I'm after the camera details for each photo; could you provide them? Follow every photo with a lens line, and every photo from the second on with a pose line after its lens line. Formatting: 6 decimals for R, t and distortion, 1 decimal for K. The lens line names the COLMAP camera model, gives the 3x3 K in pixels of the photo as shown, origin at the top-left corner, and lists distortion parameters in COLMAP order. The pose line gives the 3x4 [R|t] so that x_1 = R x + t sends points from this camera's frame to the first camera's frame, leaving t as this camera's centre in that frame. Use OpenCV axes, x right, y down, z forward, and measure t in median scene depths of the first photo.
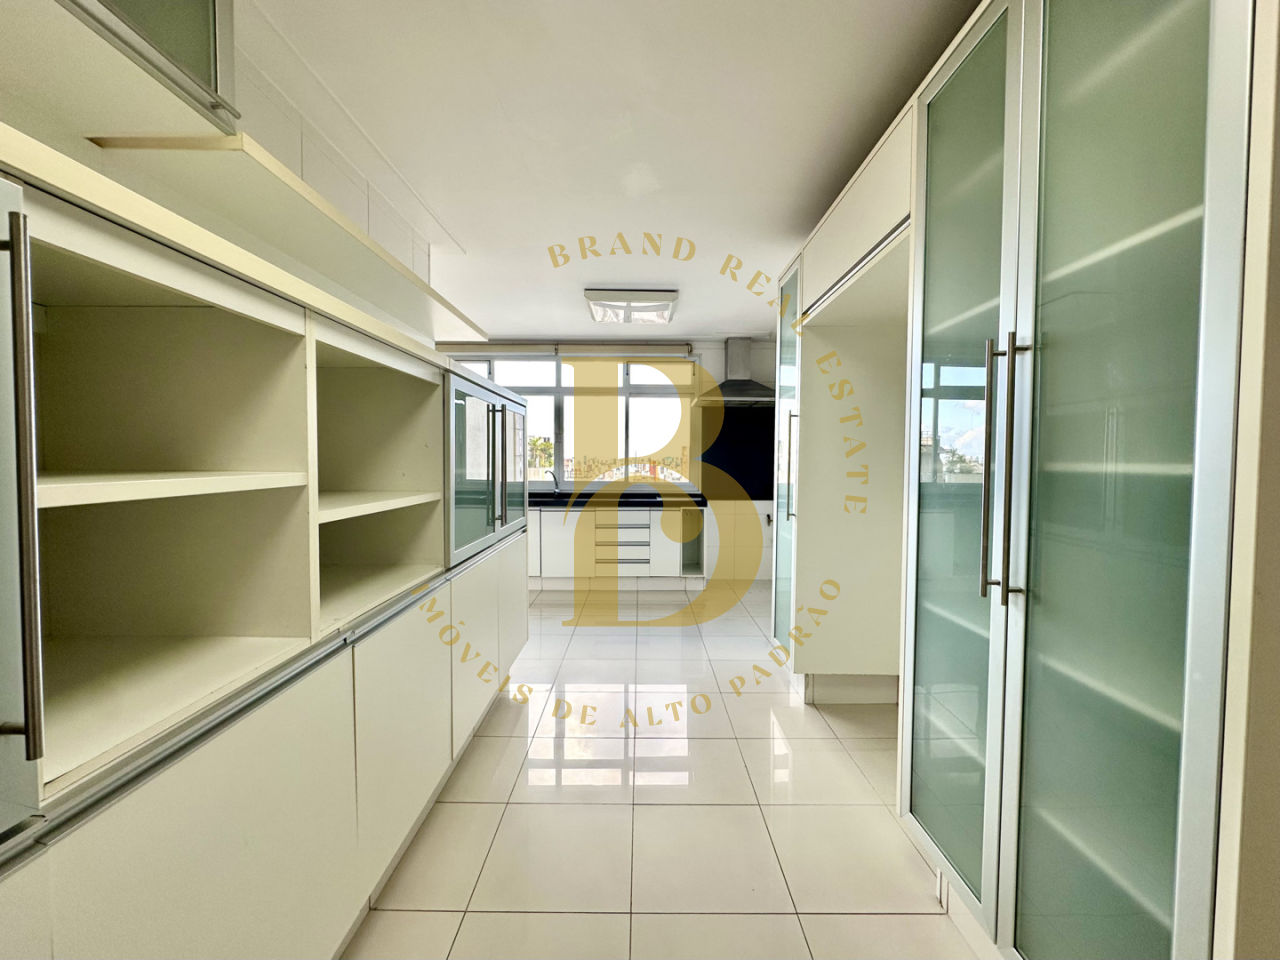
lens RADIAL K [[514.9, 0, 633.2], [0, 514.9, 480.4], [0, 0, 1]] dist [-0.000905, 0.000379]
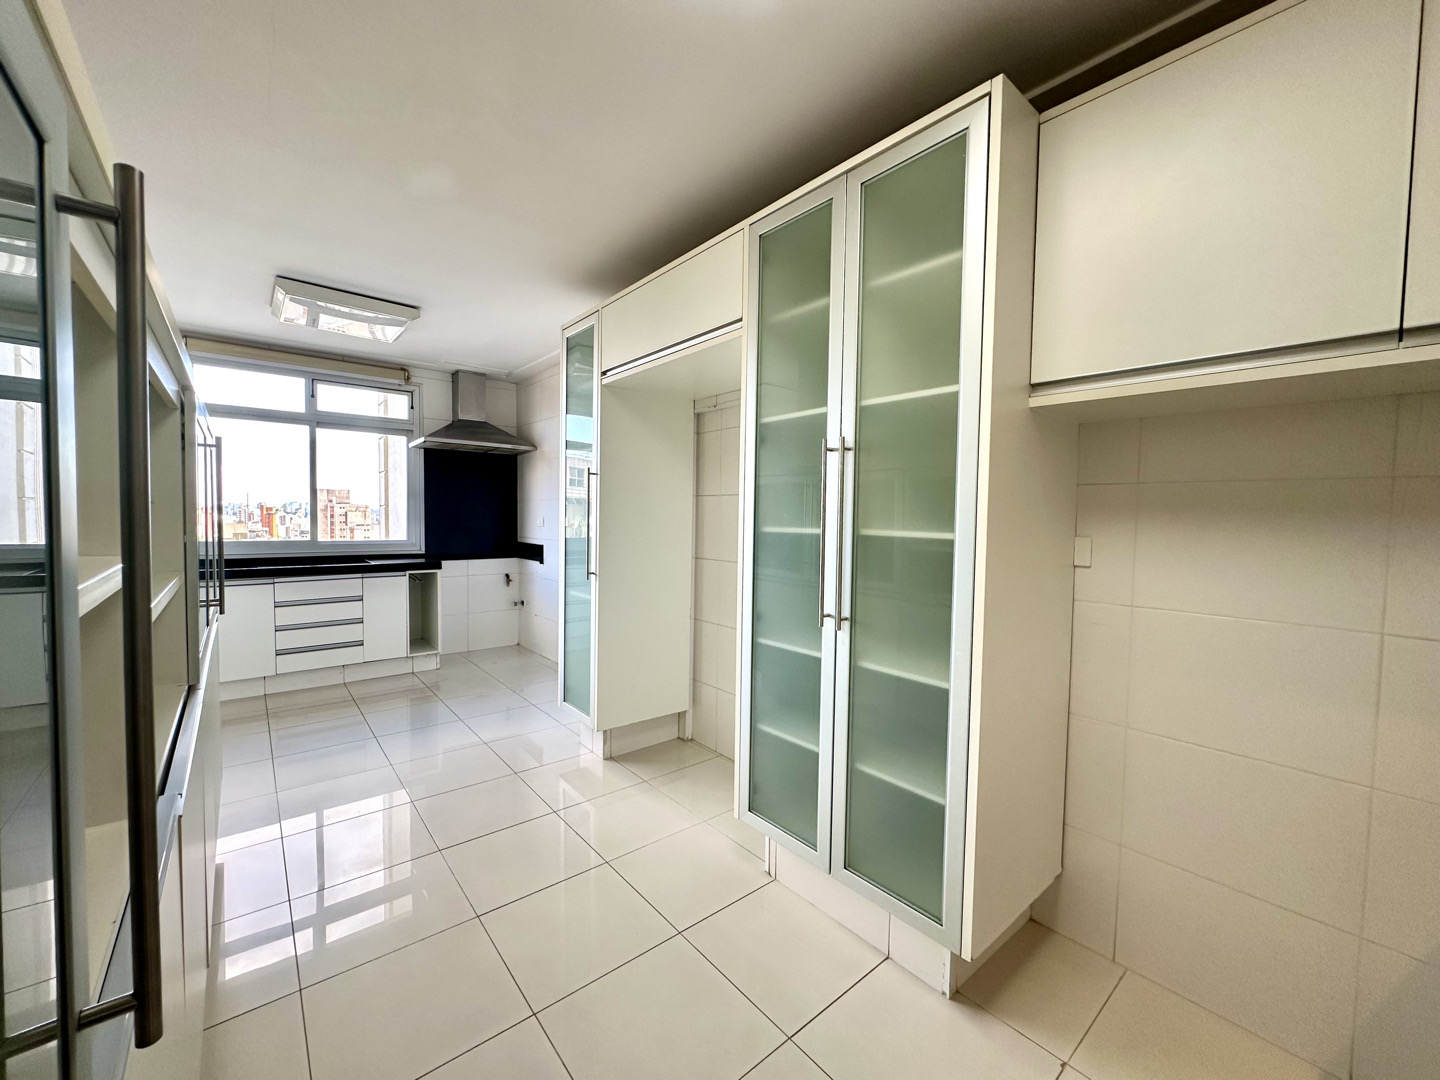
lens RADIAL K [[579.3, 0, 695.4], [0, 579.3, 540.0], [0, 0, 1]] dist [-0.000905, 0.000379]
pose [[0.777285, -0.022946, 0.628730, -0.147933], [0.013836, 0.999716, 0.019381, -0.010434], [-0.628997, -0.006366, 0.777382, 0.005068]]
